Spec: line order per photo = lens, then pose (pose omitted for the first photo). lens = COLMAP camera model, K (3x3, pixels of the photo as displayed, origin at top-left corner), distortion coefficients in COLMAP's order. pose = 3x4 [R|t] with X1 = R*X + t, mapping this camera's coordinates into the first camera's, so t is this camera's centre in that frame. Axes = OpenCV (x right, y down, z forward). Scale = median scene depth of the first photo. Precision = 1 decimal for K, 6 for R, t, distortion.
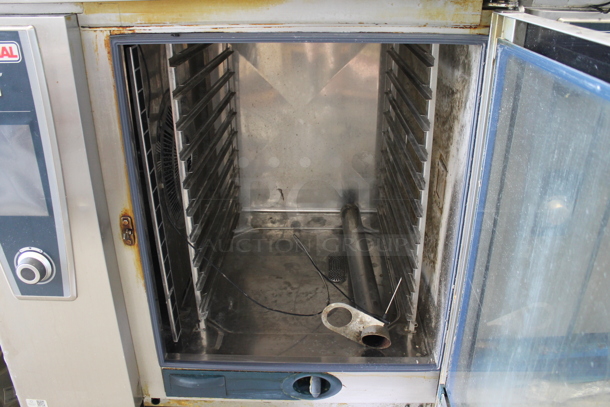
lens RADIAL K [[522.9, 0, 305.6], [0, 522.9, 199.1], [0, 0, 1]] dist [-0.141177, 0.088555]
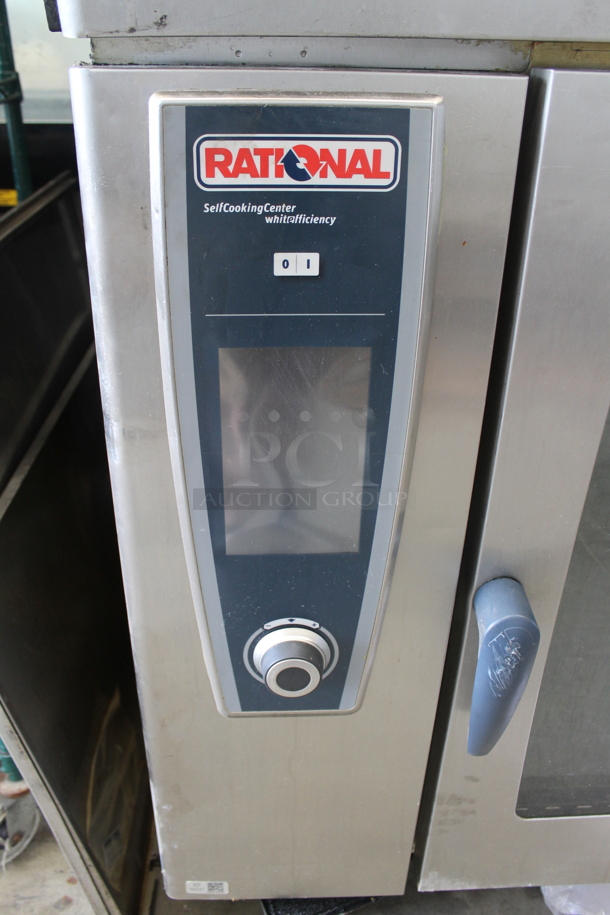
lens RADIAL K [[784.4, 0, 298.8], [0, 784.4, 460.7], [0, 0, 1]] dist [-0.141177, 0.088555]
pose [[0.999080, -0.011901, 0.041198, -0.564695], [0.008329, 0.996276, 0.085814, -0.099443], [-0.042066, -0.085392, 0.995459, 0.333106]]
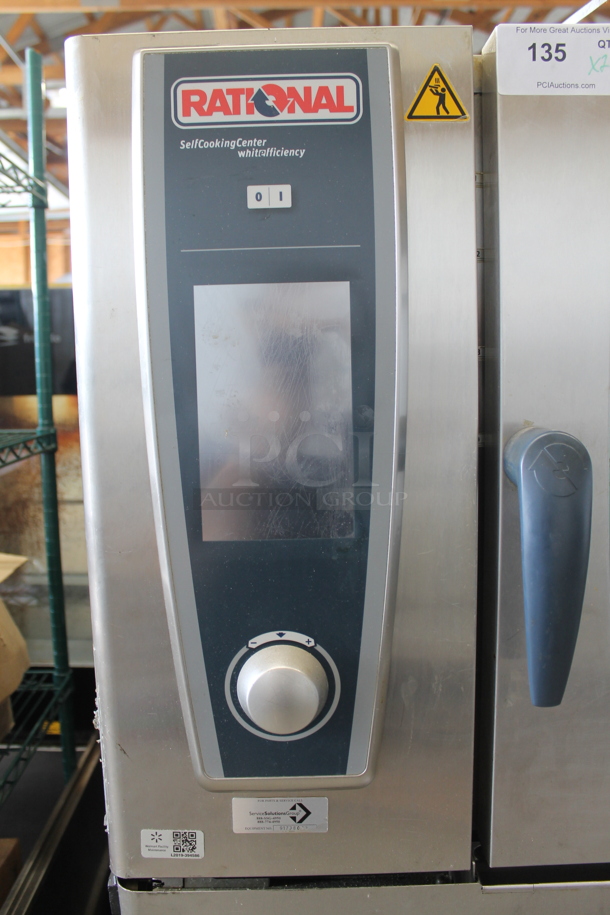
lens RADIAL K [[784.4, 0, 303.4], [0, 784.4, 459.0], [0, 0, 1]] dist [-0.141177, 0.088555]
pose [[0.999318, -0.030168, 0.021285, -0.536551], [0.035254, 0.950920, -0.307422, 0.151059], [-0.010966, 0.307962, 0.951335, 0.412522]]
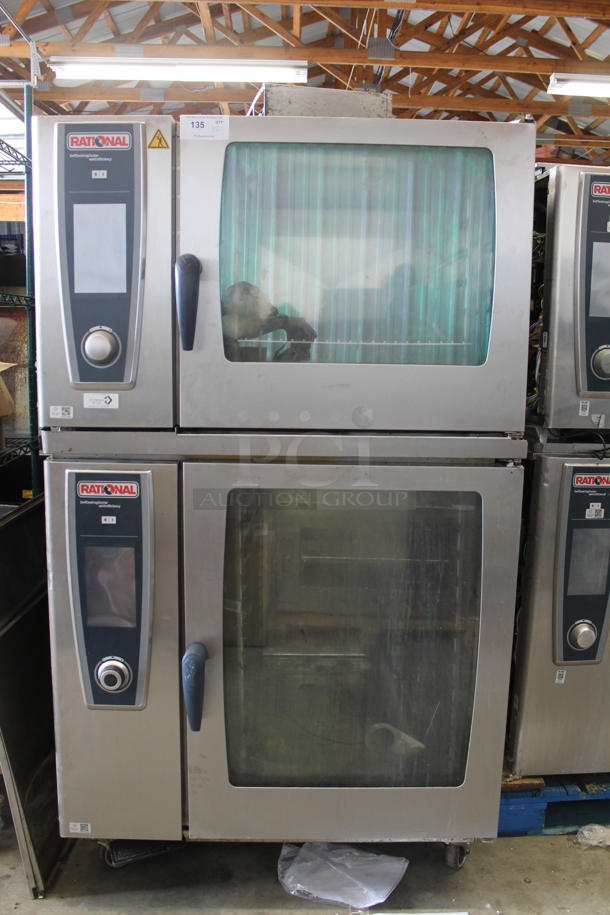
lens RADIAL K [[784.4, 0, 306.6], [0, 784.4, 458.1], [0, 0, 1]] dist [-0.141177, 0.088555]
pose [[0.999463, 0.010969, 0.030871, -0.172754], [-0.001684, 0.958236, -0.285972, 0.162130], [-0.032718, 0.285767, 0.957741, -0.780241]]
